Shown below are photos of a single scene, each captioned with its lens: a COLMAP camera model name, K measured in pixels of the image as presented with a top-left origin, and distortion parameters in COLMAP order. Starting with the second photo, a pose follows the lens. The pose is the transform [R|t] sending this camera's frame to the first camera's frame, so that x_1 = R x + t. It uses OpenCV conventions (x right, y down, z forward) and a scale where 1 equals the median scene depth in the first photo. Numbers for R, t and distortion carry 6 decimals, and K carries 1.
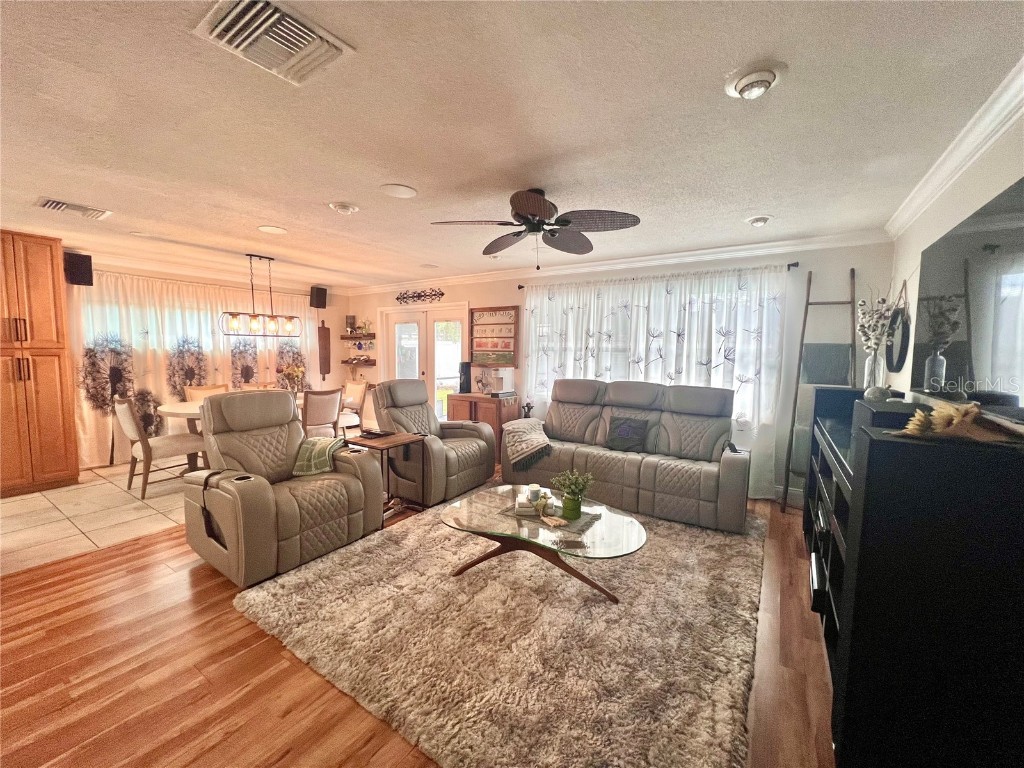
lens RADIAL K [[409.5, 0, 511.6], [0, 409.5, 383.1], [0, 0, 1]] dist [-0.005586, 0.001521]
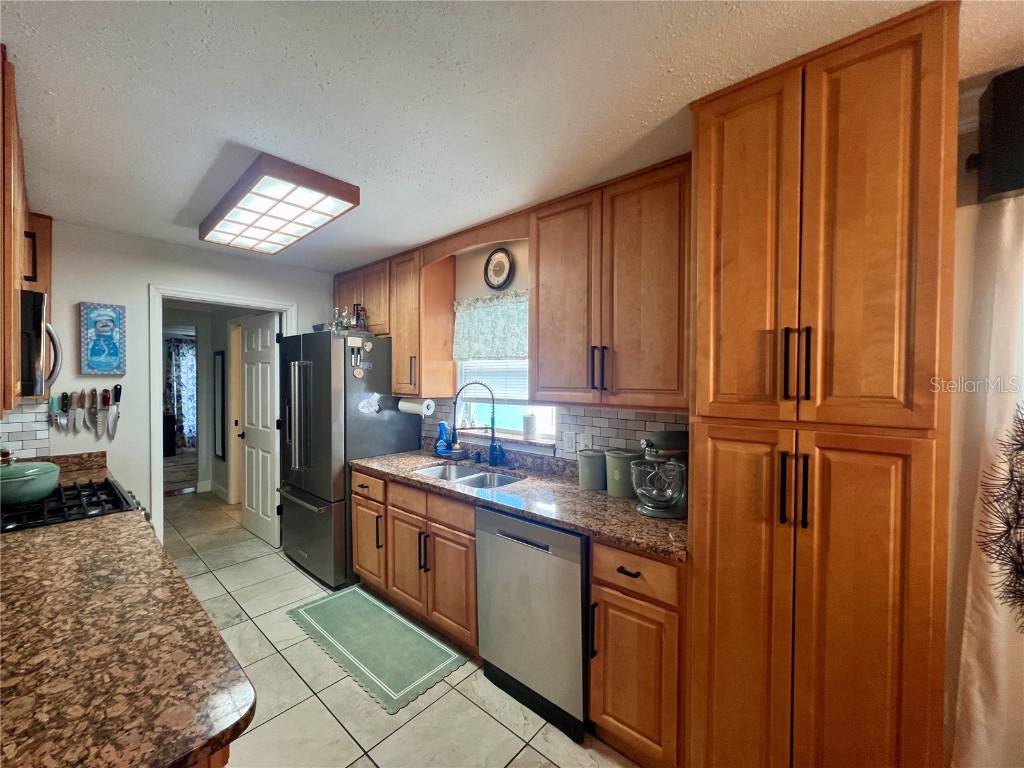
lens RADIAL K [[409.5, 0, 511.8], [0, 409.5, 382.8], [0, 0, 1]] dist [-0.005586, 0.001521]
pose [[-0.143530, 0.002220, -0.989644, -0.653634], [-0.090067, 0.995818, 0.015296, -0.076650], [0.985539, 0.091330, -0.142729, 0.628332]]
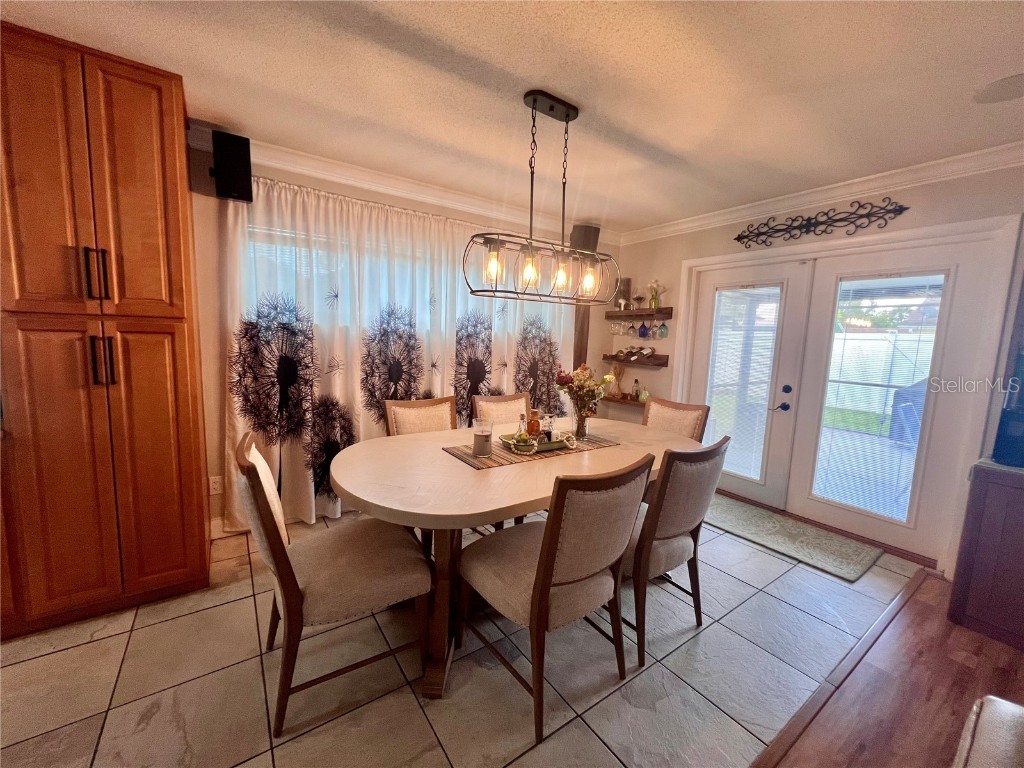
lens RADIAL K [[409.5, 0, 509.8], [0, 409.5, 382.9], [0, 0, 1]] dist [-0.005586, 0.001521]
pose [[0.925474, 0.067583, -0.372734, -0.456311], [-0.058182, 0.997641, 0.036427, -0.040176], [0.374317, -0.012026, 0.927223, 0.567409]]
